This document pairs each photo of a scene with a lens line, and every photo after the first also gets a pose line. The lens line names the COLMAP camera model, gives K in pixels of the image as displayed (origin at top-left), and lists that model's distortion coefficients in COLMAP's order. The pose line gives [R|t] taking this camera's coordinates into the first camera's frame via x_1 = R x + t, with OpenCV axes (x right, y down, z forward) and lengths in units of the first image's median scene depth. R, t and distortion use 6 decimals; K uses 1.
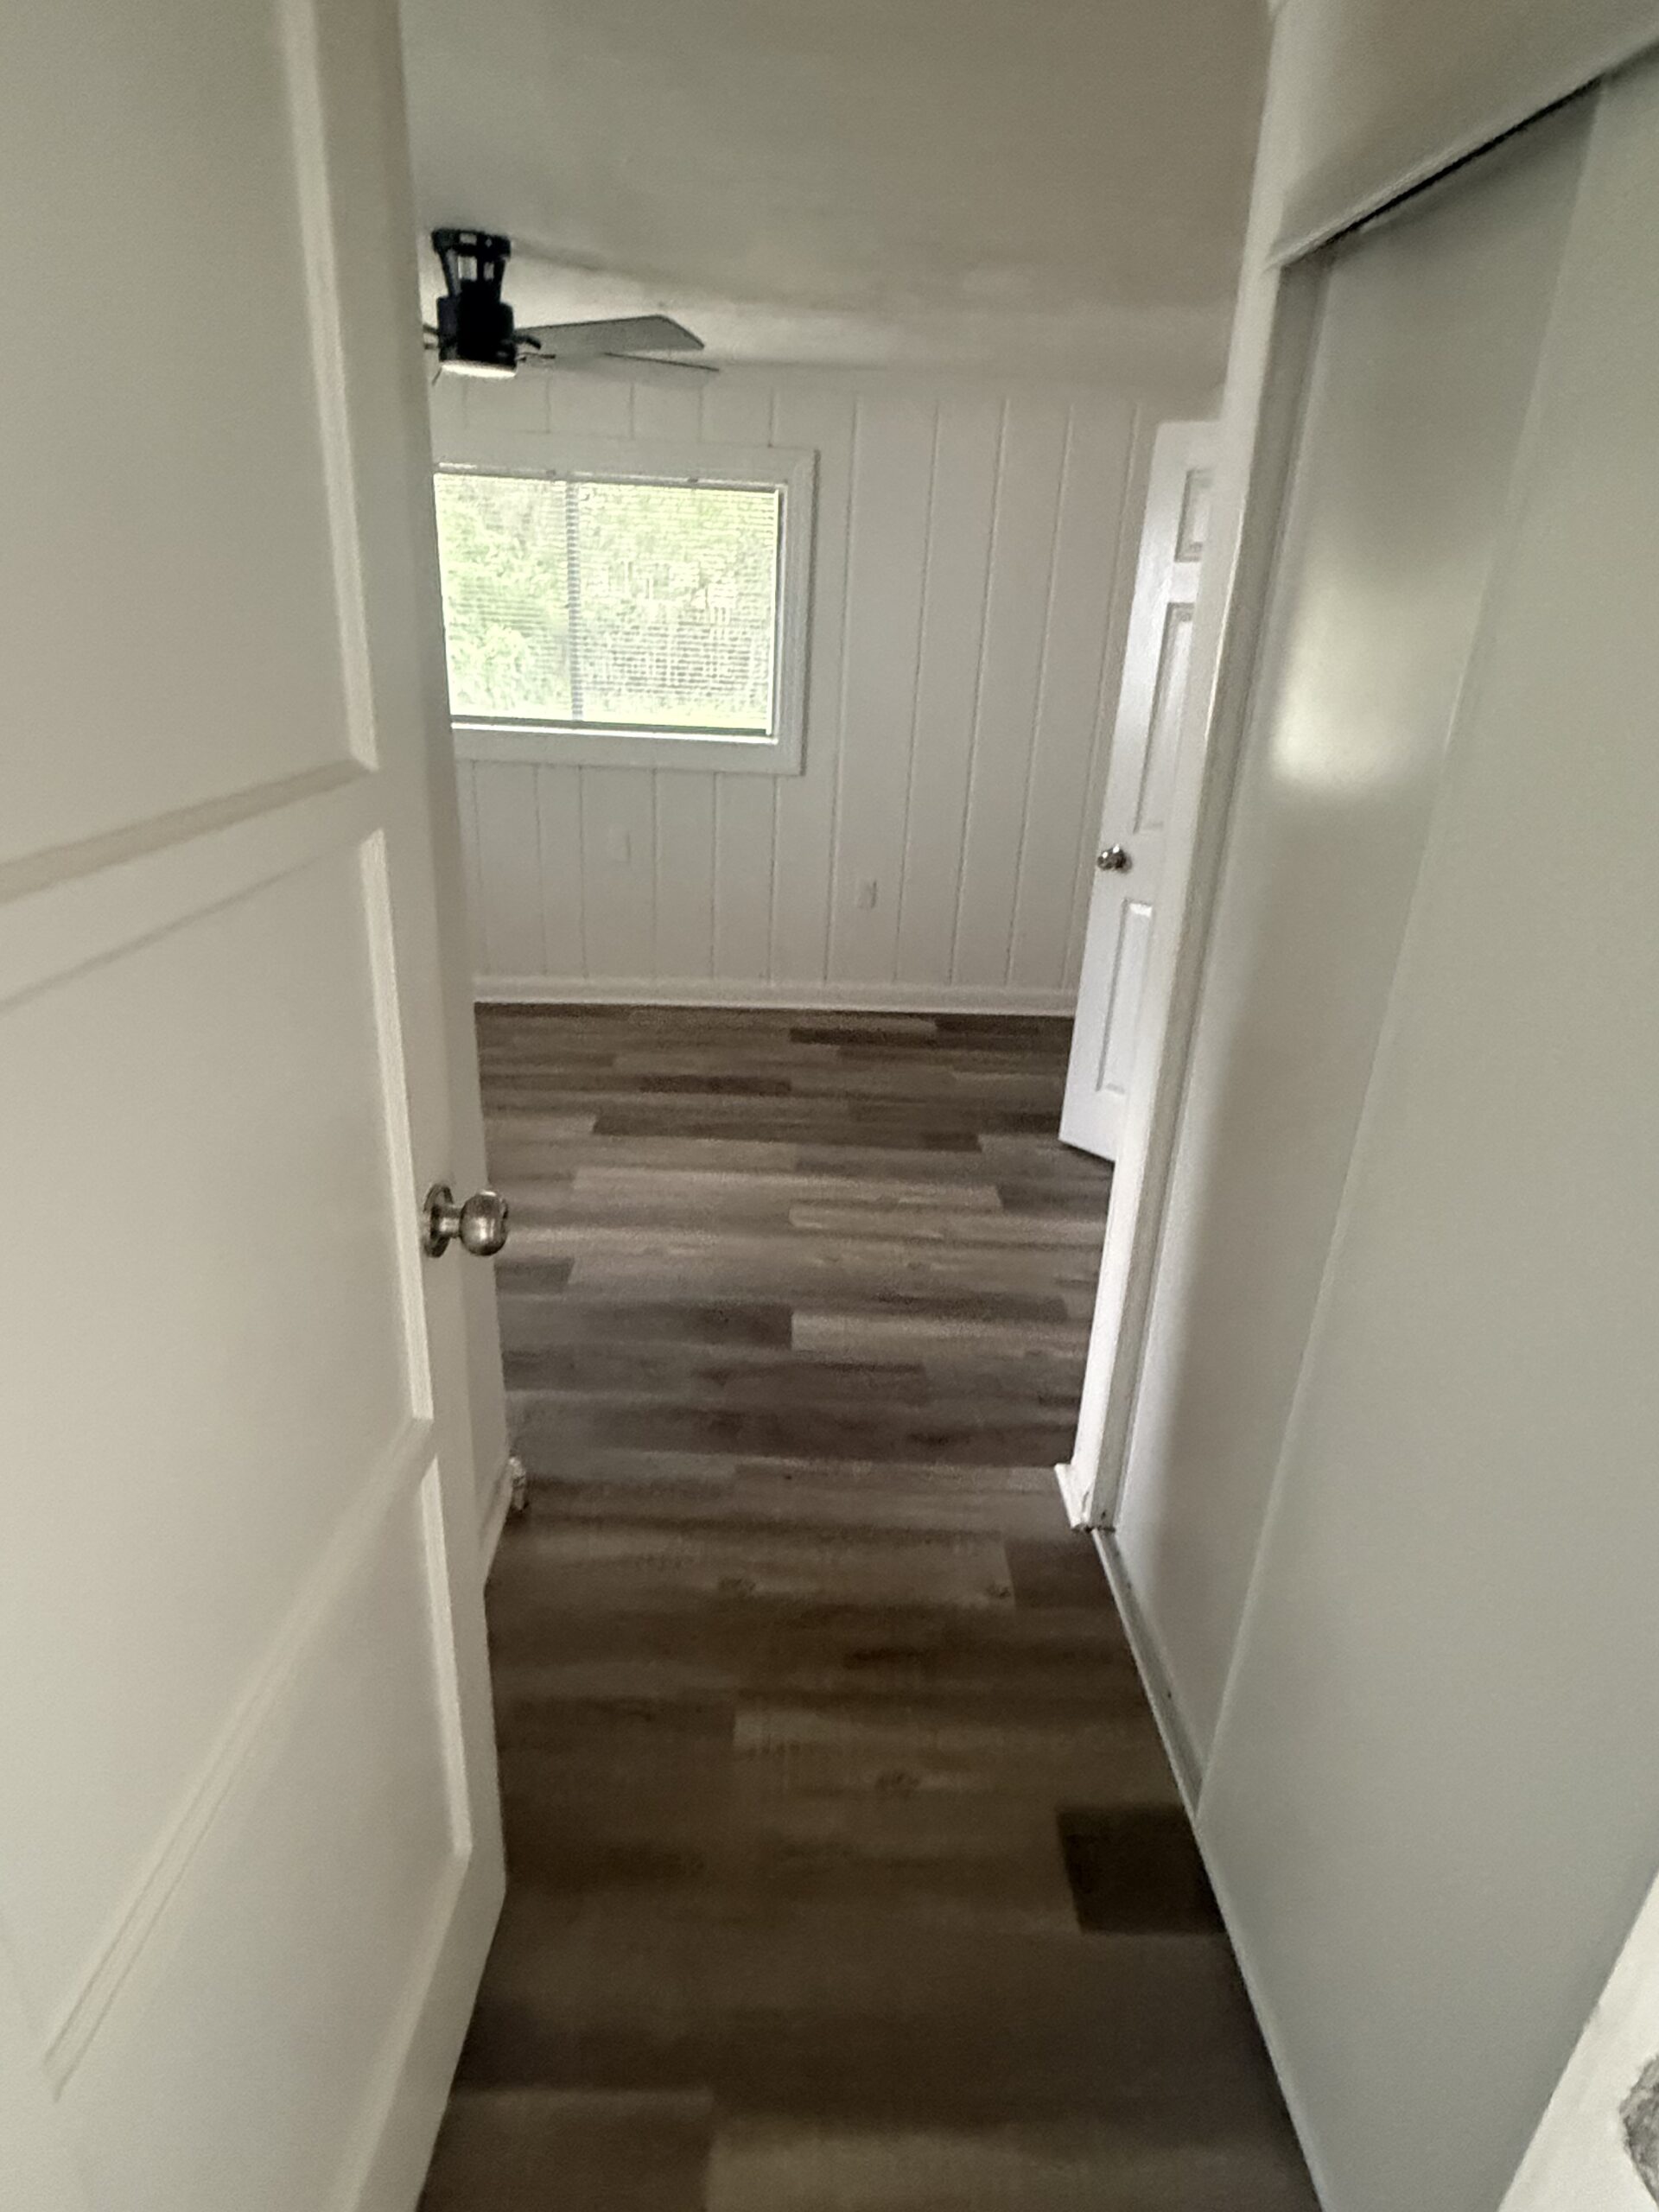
lens RADIAL K [[1200.3, 0, 831.2], [0, 1200.3, 1102.4], [0, 0, 1]] dist [-0.005220, 0.000876]
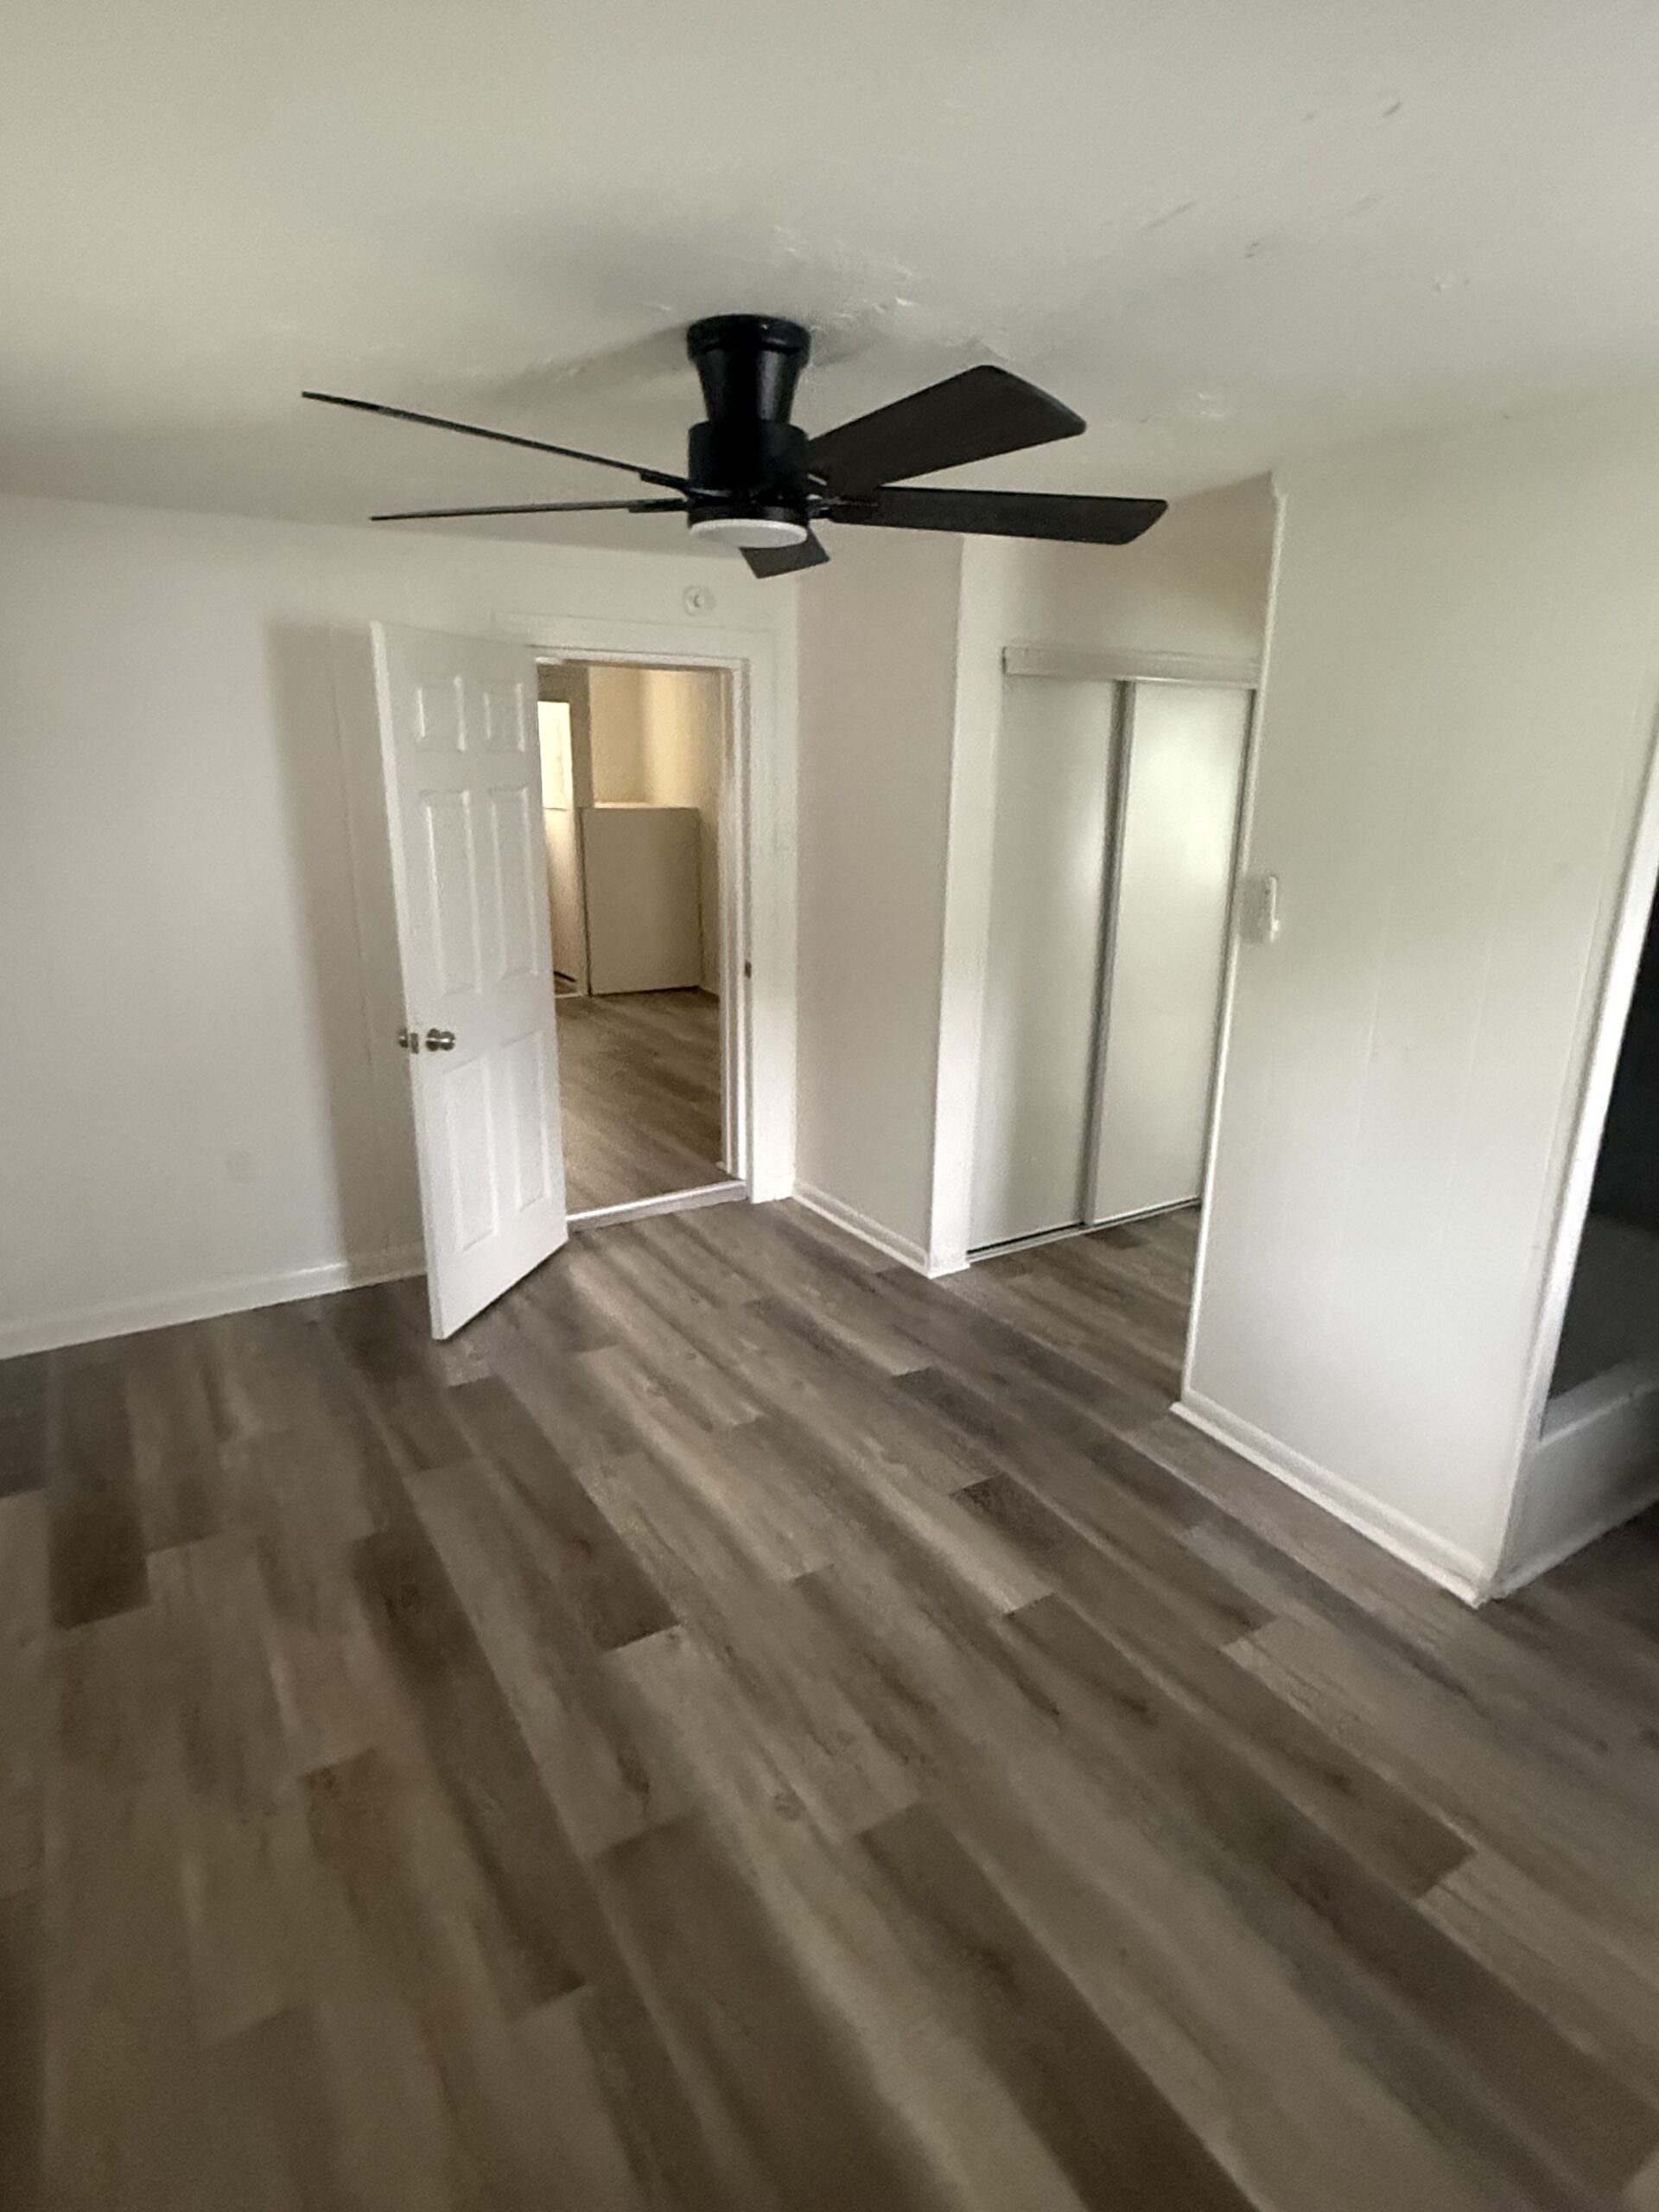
lens RADIAL K [[1200.3, 0, 828.6], [0, 1200.3, 1111.3], [0, 0, 1]] dist [-0.005220, 0.000876]
pose [[-0.494776, -0.286787, 0.820335, -0.708181], [0.320455, 0.817241, 0.478984, -0.491818], [-0.807778, 0.499870, -0.312448, 1.031430]]
